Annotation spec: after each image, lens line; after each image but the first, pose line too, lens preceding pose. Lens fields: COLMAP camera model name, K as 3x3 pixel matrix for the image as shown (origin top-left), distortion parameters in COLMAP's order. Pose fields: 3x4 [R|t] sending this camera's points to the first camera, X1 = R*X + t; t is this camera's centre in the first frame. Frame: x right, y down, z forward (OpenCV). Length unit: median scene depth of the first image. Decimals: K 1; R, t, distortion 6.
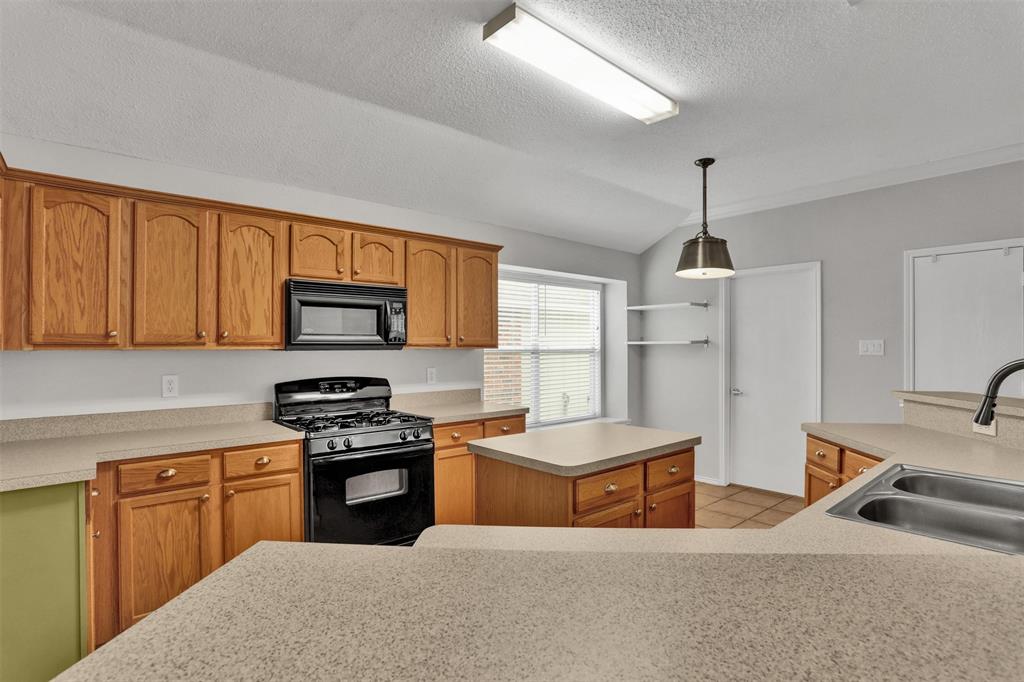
lens RADIAL K [[515.8, 0, 526.8], [0, 515.8, 345.4], [0, 0, 1]] dist [-0.078041, 0.034722]
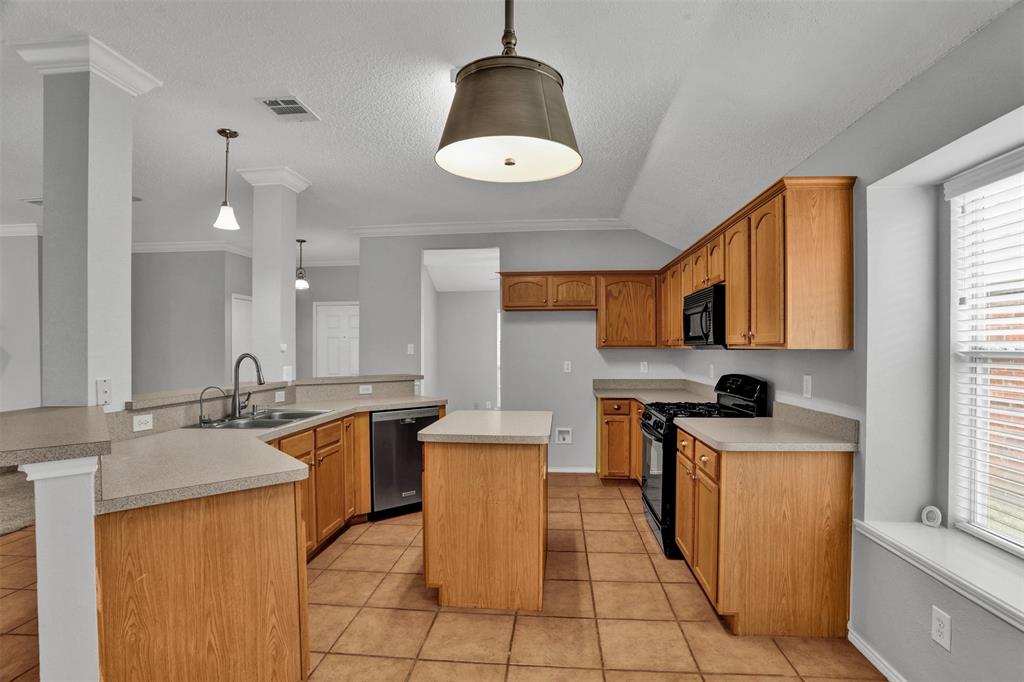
lens RADIAL K [[521.7, 0, 520.5], [0, 521.7, 350.6], [0, 0, 1]] dist [-0.080552, 0.037590]
pose [[-0.731070, 0.007227, -0.682264, 0.709765], [0.006598, 0.999972, 0.003522, 0.005016], [0.682271, -0.001926, -0.731097, 1.492013]]
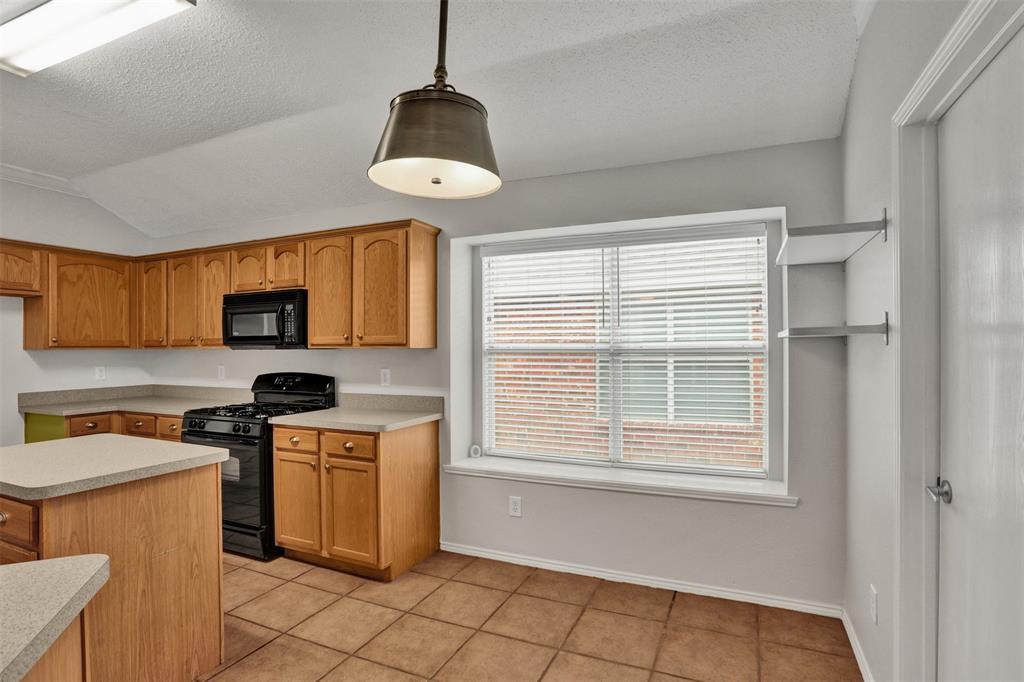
lens RADIAL K [[515.8, 0, 526.8], [0, 515.8, 345.4], [0, 0, 1]] dist [-0.078041, 0.034722]
pose [[0.420907, -0.001590, -0.907102, 0.904258], [0.009642, 0.999950, 0.002721, 0.002451], [0.907052, -0.009892, 0.420902, 1.008389]]
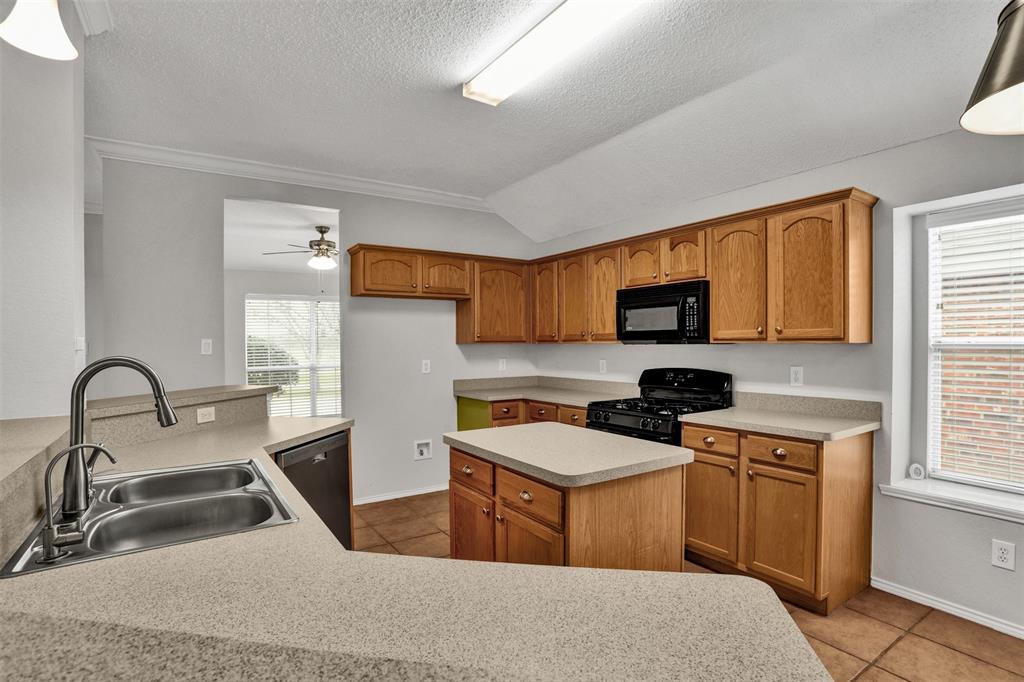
lens RADIAL K [[521.7, 0, 520.5], [0, 521.7, 350.6], [0, 0, 1]] dist [-0.080552, 0.037590]
pose [[-0.133808, 0.017873, -0.990846, 0.800973], [0.011308, 0.999800, 0.016507, 0.000978], [0.990943, -0.008996, -0.133983, 0.807760]]
